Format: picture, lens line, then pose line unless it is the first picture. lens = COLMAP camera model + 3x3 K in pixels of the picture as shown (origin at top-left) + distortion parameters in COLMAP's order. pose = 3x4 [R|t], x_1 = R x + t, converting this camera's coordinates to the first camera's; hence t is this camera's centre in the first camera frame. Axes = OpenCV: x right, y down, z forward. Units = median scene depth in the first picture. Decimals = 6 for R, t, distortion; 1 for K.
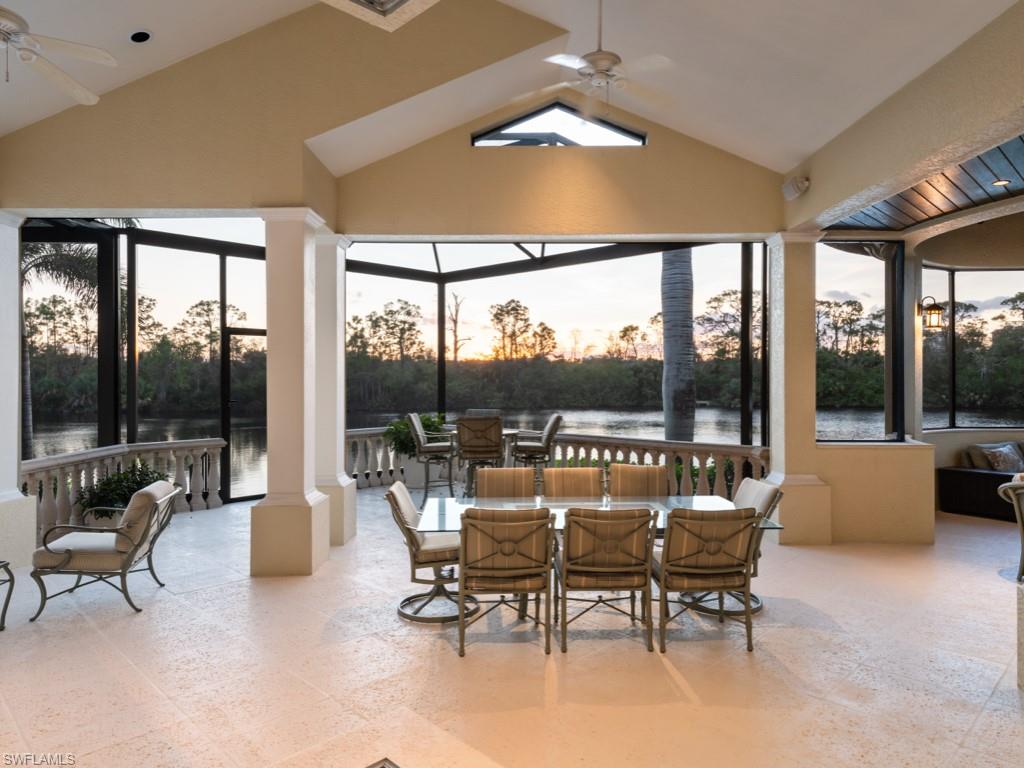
lens RADIAL K [[650.7, 0, 508.7], [0, 650.7, 381.8], [0, 0, 1]] dist [0.020400, -0.003985]
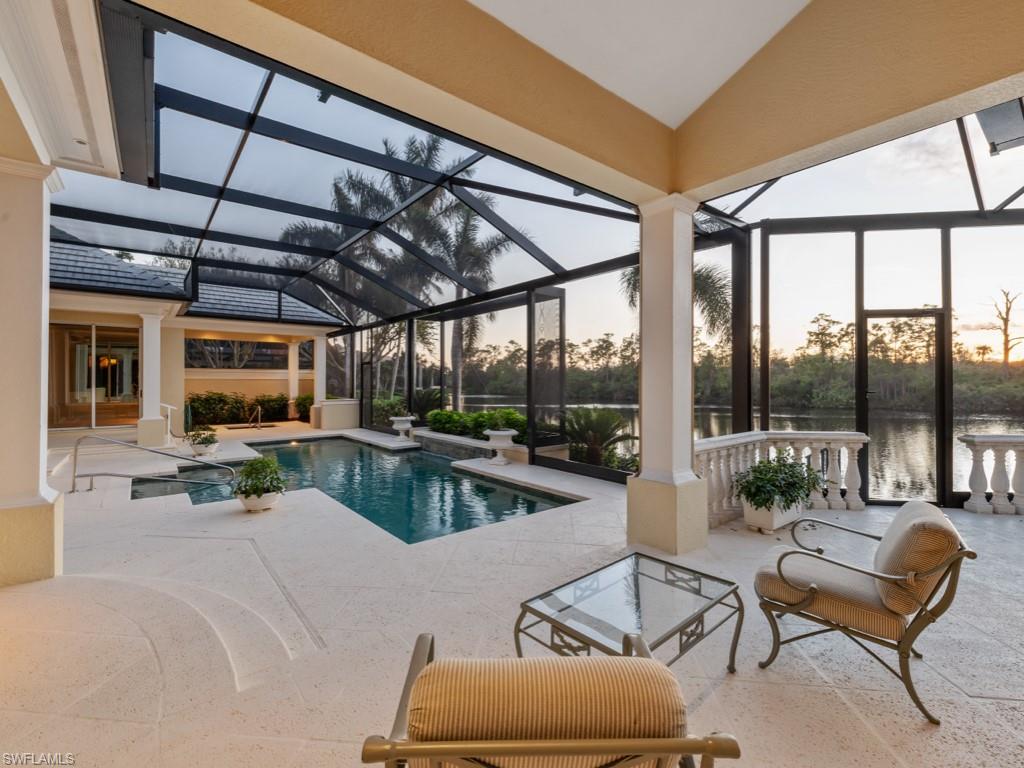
lens RADIAL K [[449.9, 0, 510.0], [0, 449.9, 381.3], [0, 0, 1]] dist [0.005643, 0.000362]
pose [[0.631391, 0.000247, -0.775465, -0.031364], [-0.004261, 0.999986, -0.003151, 0.002306], [0.775453, 0.005294, 0.631383, 0.027616]]
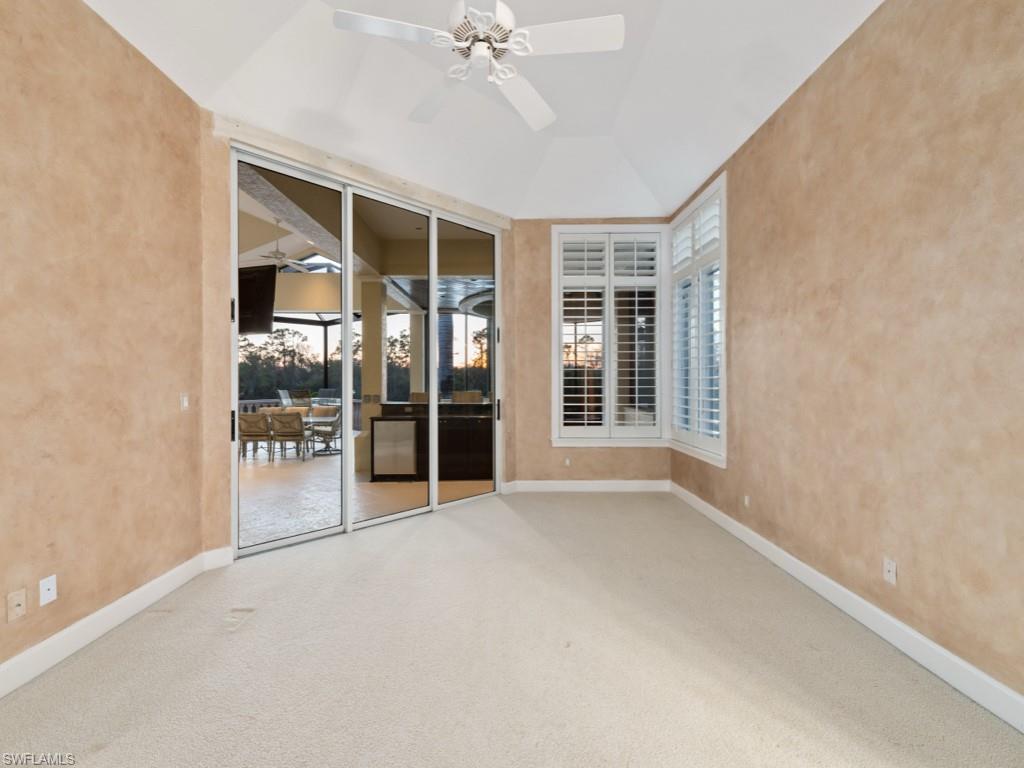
lens RADIAL K [[449.9, 0, 510.0], [0, 449.9, 381.3], [0, 0, 1]] dist [0.005643, 0.000362]
pose [[0.999977, -0.001268, 0.006733, 0.065358], [0.001296, 0.999990, -0.004170, 0.003009], [-0.006728, 0.004179, 0.999969, -0.052641]]
